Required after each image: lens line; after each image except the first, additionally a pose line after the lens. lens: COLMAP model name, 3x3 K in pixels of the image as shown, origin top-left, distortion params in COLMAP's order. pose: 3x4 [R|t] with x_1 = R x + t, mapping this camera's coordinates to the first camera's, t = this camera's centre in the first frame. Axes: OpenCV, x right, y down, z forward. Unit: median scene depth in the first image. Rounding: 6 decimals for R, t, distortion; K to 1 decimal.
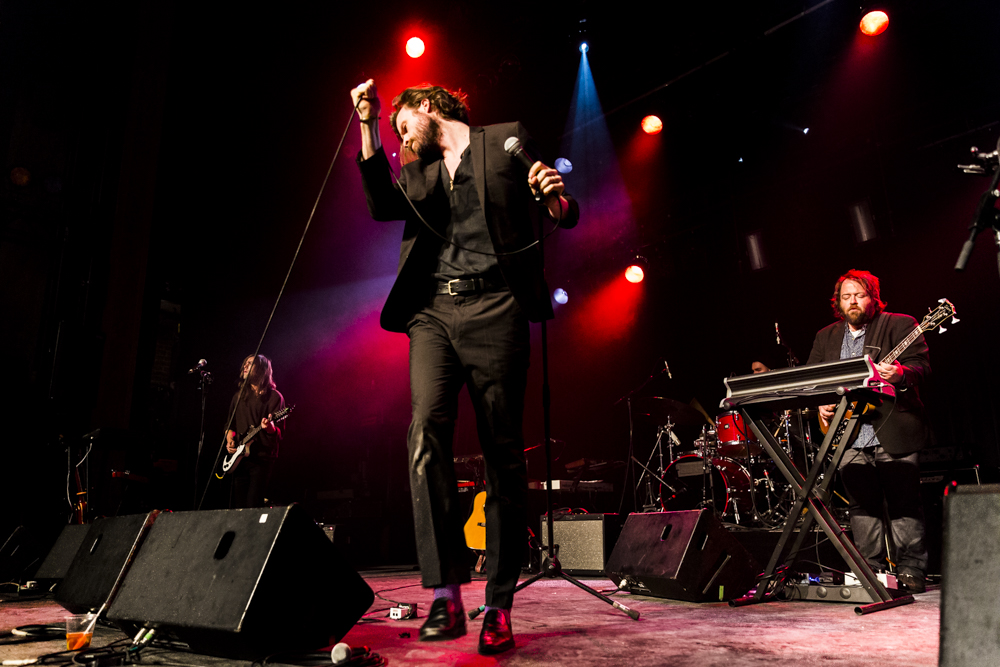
lens RADIAL K [[736.9, 0, 477.0], [0, 736.9, 351.2], [0, 0, 1]] dist [-0.006599, 0.006910]
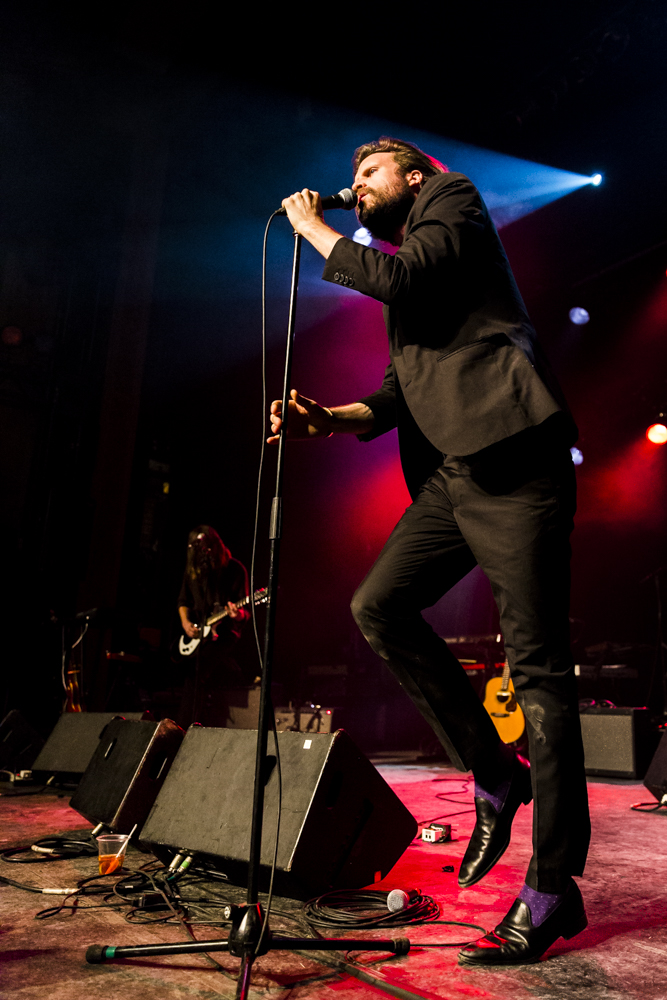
lens RADIAL K [[809.9, 0, 406.7], [0, 809.9, 466.4], [0, 0, 1]] dist [0.015616, -0.017977]
pose [[0.997781, 0.005096, -0.066392, -0.057129], [-0.007165, 0.999495, -0.030963, -0.061884], [0.066200, 0.031370, 0.997313, -0.031407]]
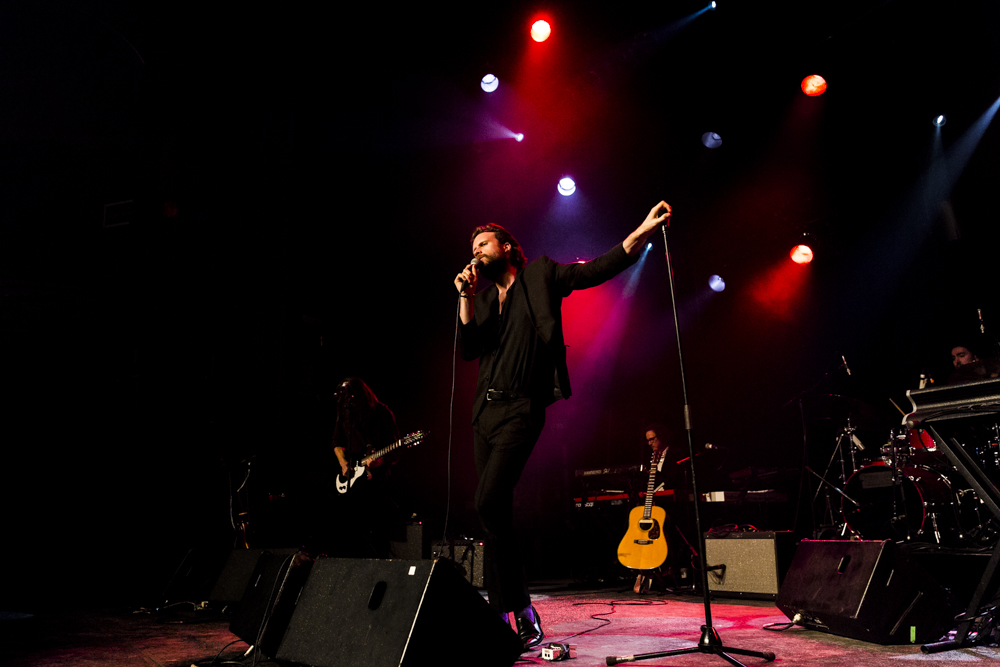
lens RADIAL K [[794.2, 0, 464.0], [0, 794.2, 347.6], [0, 0, 1]] dist [0.000095, -0.001120]
pose [[0.977086, -0.051645, -0.206484, 0.016422], [0.056089, 0.998302, 0.015722, -0.059977], [0.205321, -0.026943, 0.978324, -0.039745]]
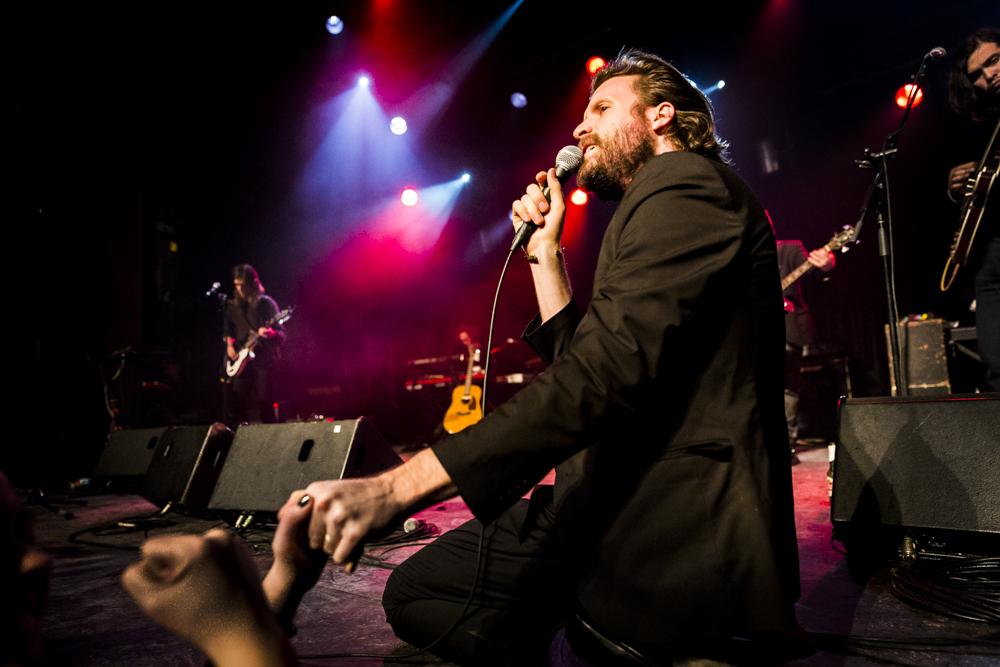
lens RADIAL K [[662.1, 0, 494.3], [0, 662.1, 337.5], [0, 0, 1]] dist [0.005240, -0.005939]
pose [[0.993399, -0.026344, 0.111644, -0.085550], [0.011100, 0.990781, 0.135016, -0.053733], [-0.114172, -0.132886, 0.984534, -0.097373]]
